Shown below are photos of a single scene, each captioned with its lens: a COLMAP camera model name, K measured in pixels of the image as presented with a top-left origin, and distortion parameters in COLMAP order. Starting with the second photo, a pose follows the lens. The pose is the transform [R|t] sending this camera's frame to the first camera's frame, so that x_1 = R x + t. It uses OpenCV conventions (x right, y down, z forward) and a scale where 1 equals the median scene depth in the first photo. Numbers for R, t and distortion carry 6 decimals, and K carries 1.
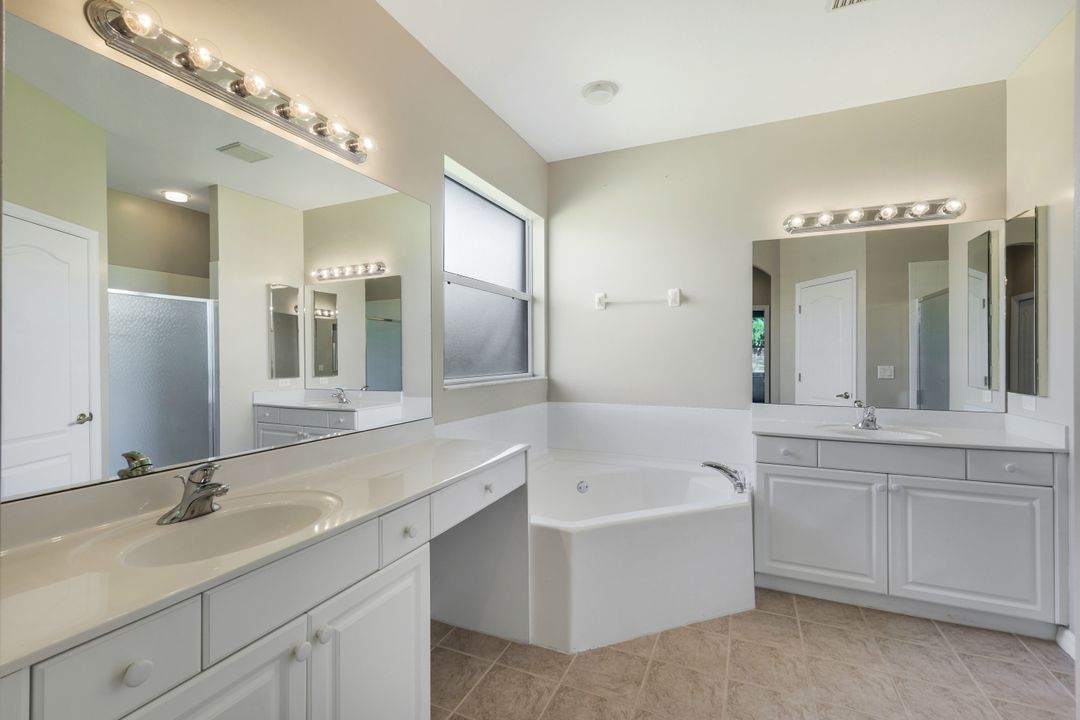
lens RADIAL K [[478.1, 0, 535.3], [0, 478.1, 354.9], [0, 0, 1]] dist [0.003174, 0.000393]
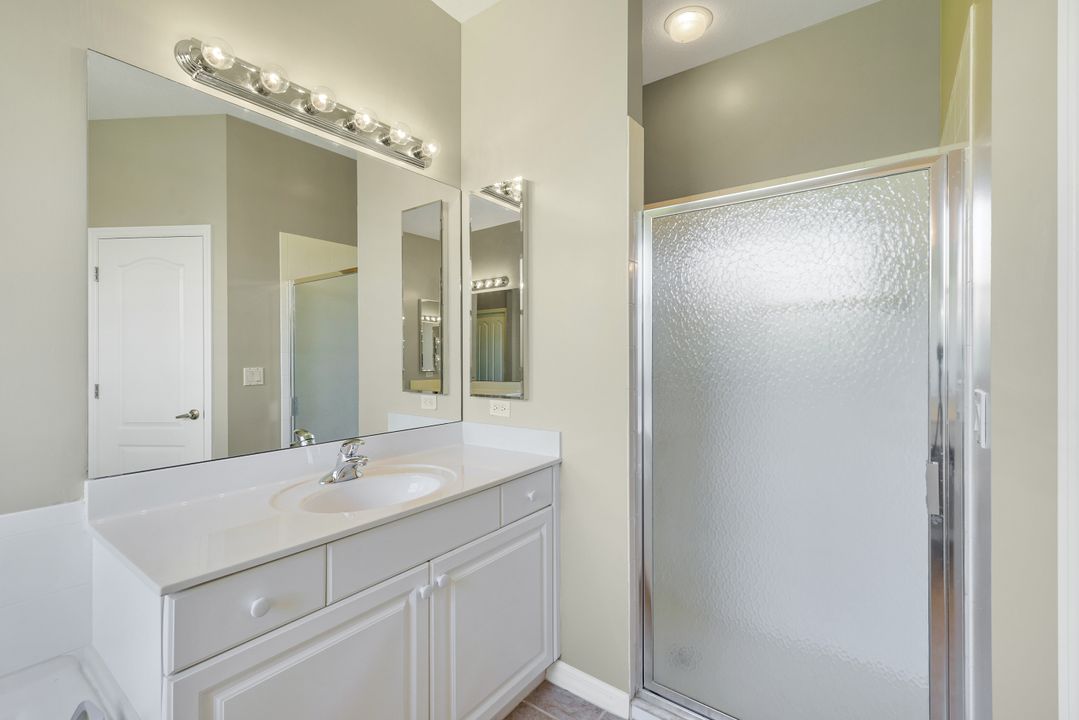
lens RADIAL K [[472.8, 0, 539.3], [0, 472.8, 354.1], [0, 0, 1]] dist [0.000924, 0.000080]
pose [[0.206347, -0.001523, 0.978478, 0.197791], [-0.000268, 0.999999, 0.001613, 0.002112], [-0.978479, -0.000595, 0.206347, 0.693369]]
